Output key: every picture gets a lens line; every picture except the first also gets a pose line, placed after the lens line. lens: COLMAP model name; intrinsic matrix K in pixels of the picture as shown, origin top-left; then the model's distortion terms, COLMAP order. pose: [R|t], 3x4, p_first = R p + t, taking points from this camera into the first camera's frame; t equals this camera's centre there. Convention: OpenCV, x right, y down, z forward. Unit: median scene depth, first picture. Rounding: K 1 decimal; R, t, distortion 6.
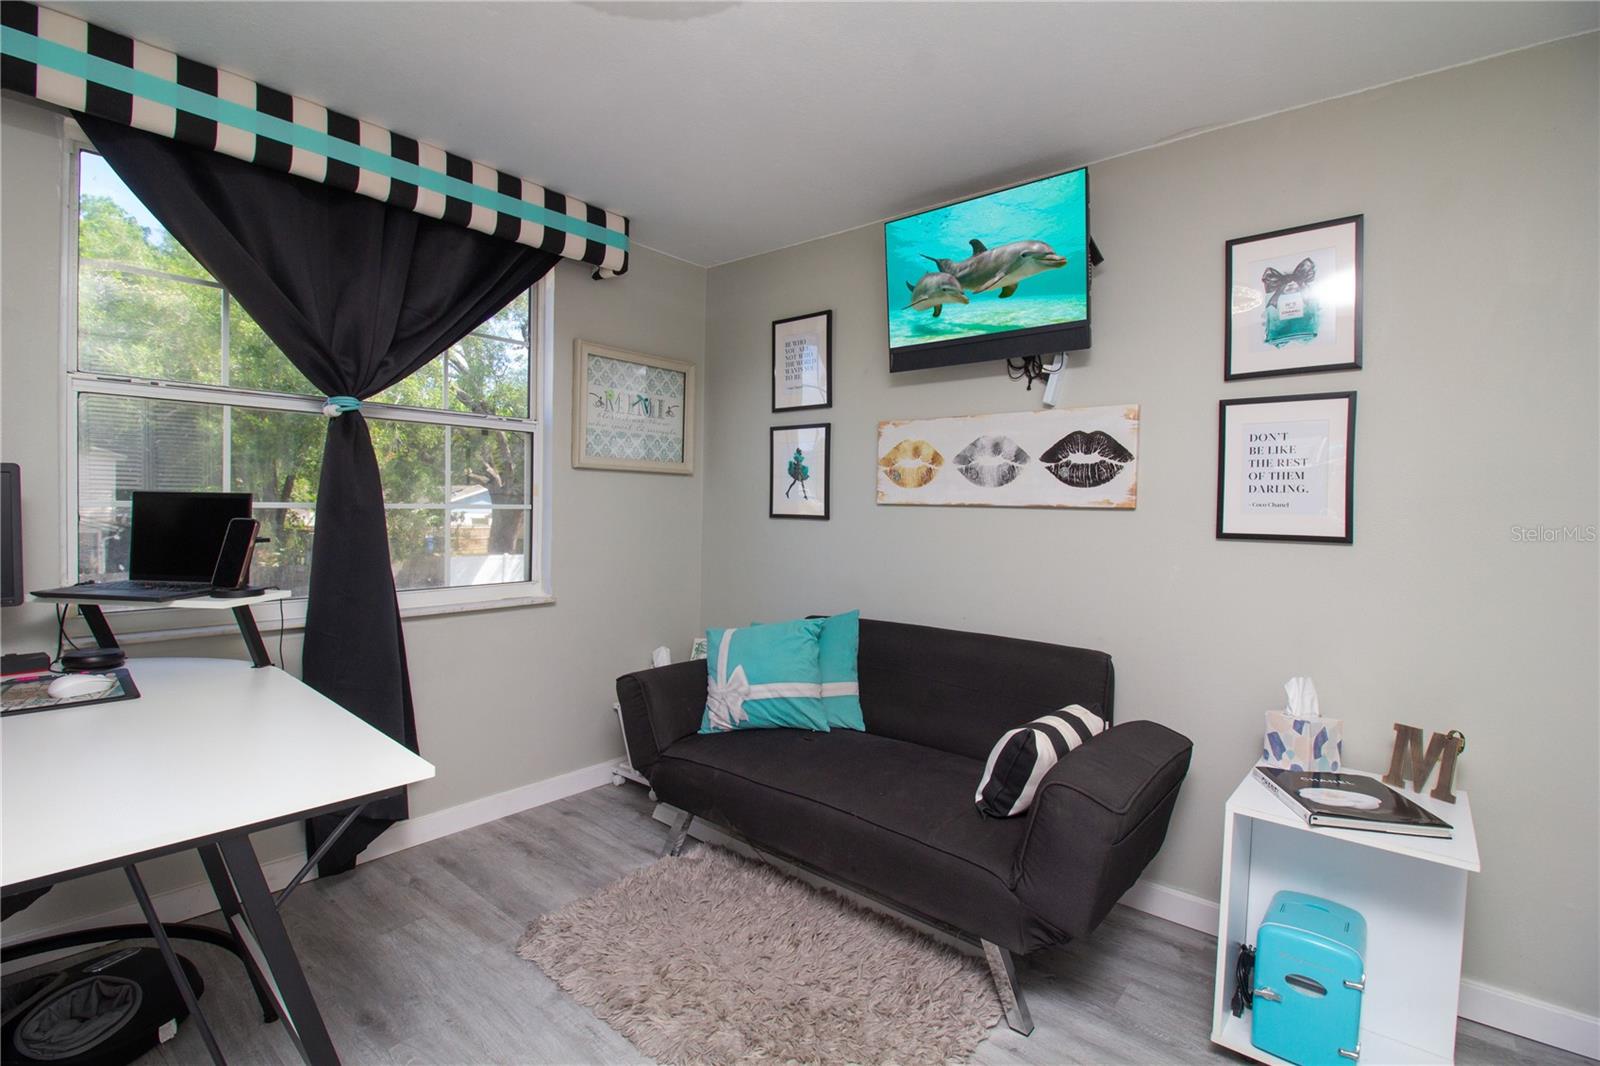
lens RADIAL K [[743.1, 0, 797.0], [0, 743.1, 517.9], [0, 0, 1]] dist [0.003373, -0.013675]
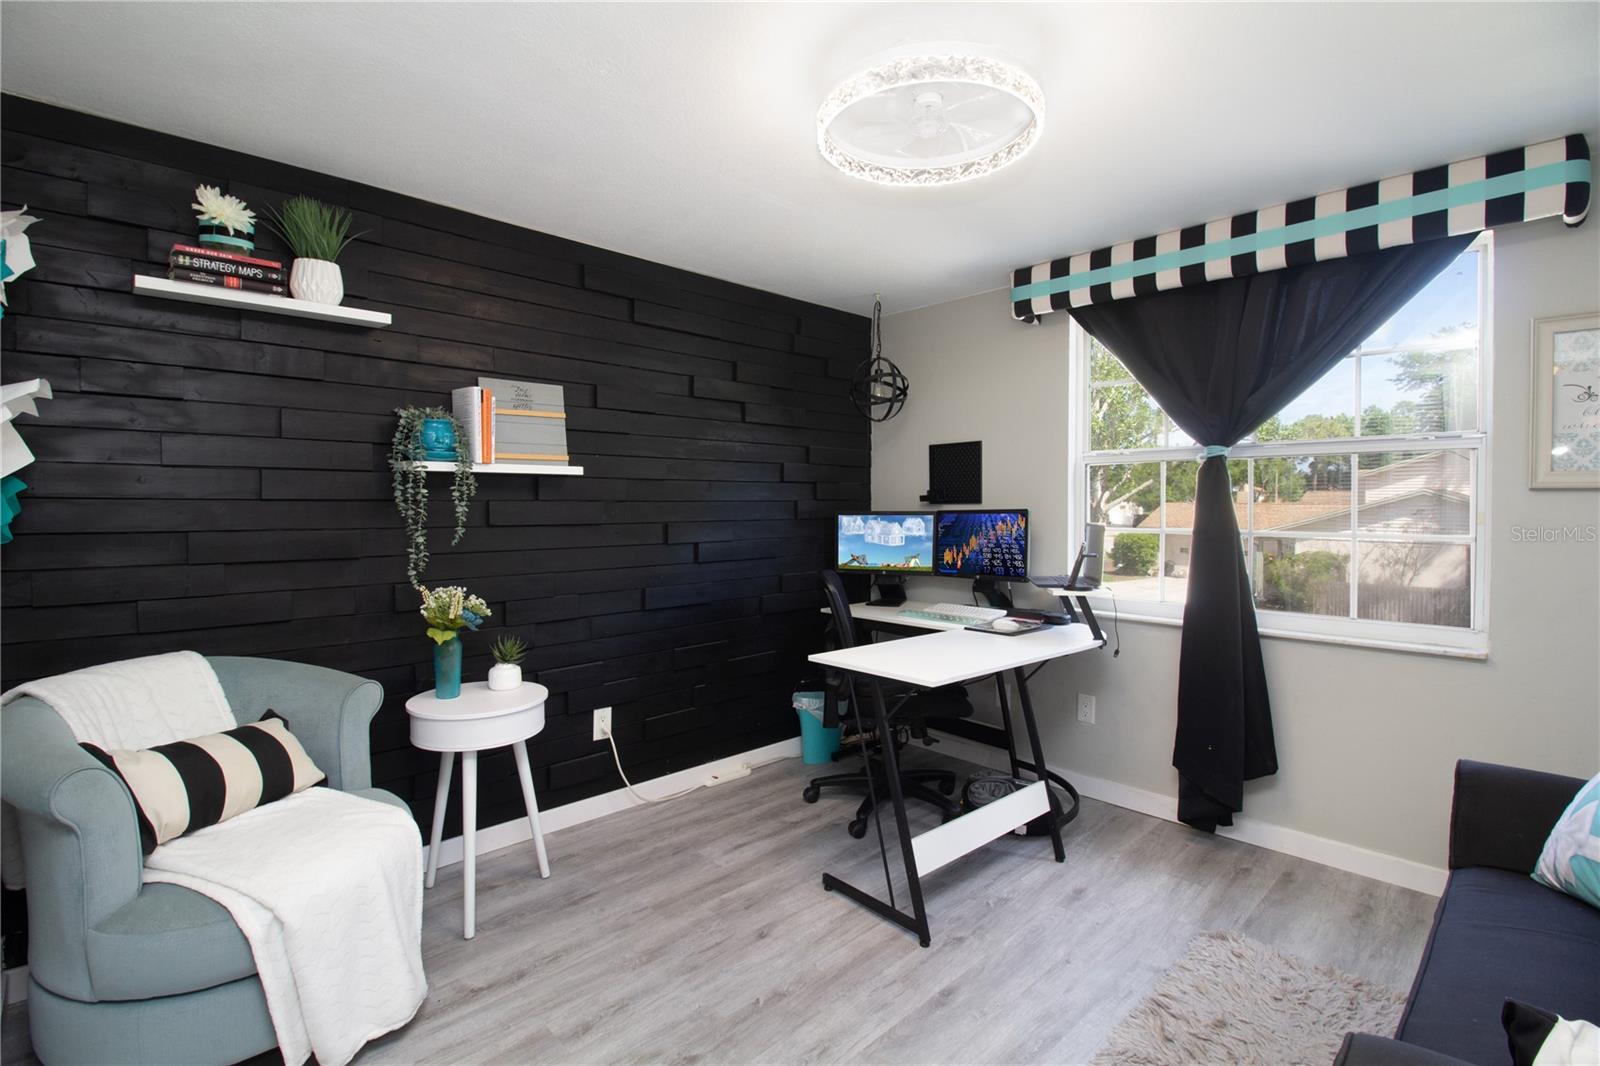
lens RADIAL K [[743.1, 0, 797.0], [0, 743.1, 517.9], [0, 0, 1]] dist [0.003373, -0.013675]
pose [[-0.111957, -0.002971, -0.993709, 0.658374], [-0.024044, 0.999711, -0.000280, -0.024802], [0.993422, 0.023862, -0.111996, 0.428873]]
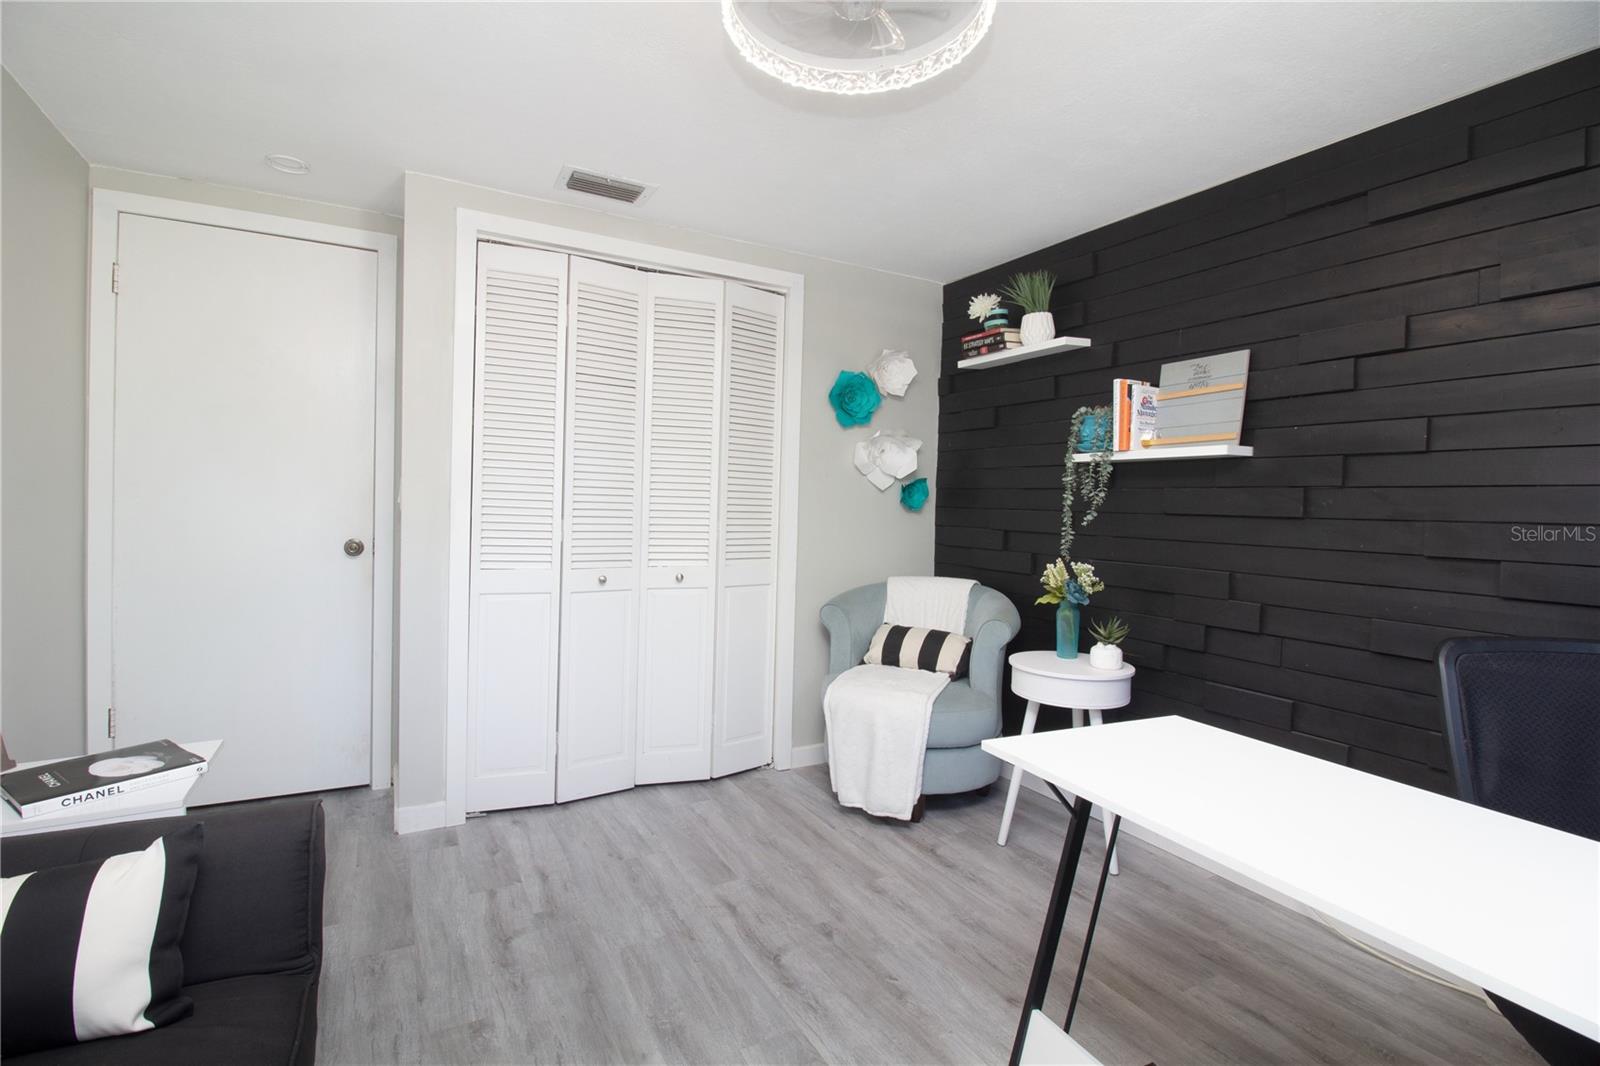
lens RADIAL K [[743.1, 0, 797.0], [0, 743.1, 517.9], [0, 0, 1]] dist [0.003373, -0.013675]
pose [[-0.928682, -0.054594, 0.366837, -0.310546], [-0.039817, 0.998066, 0.047735, -0.027296], [-0.368734, 0.029724, -0.929060, 1.074089]]
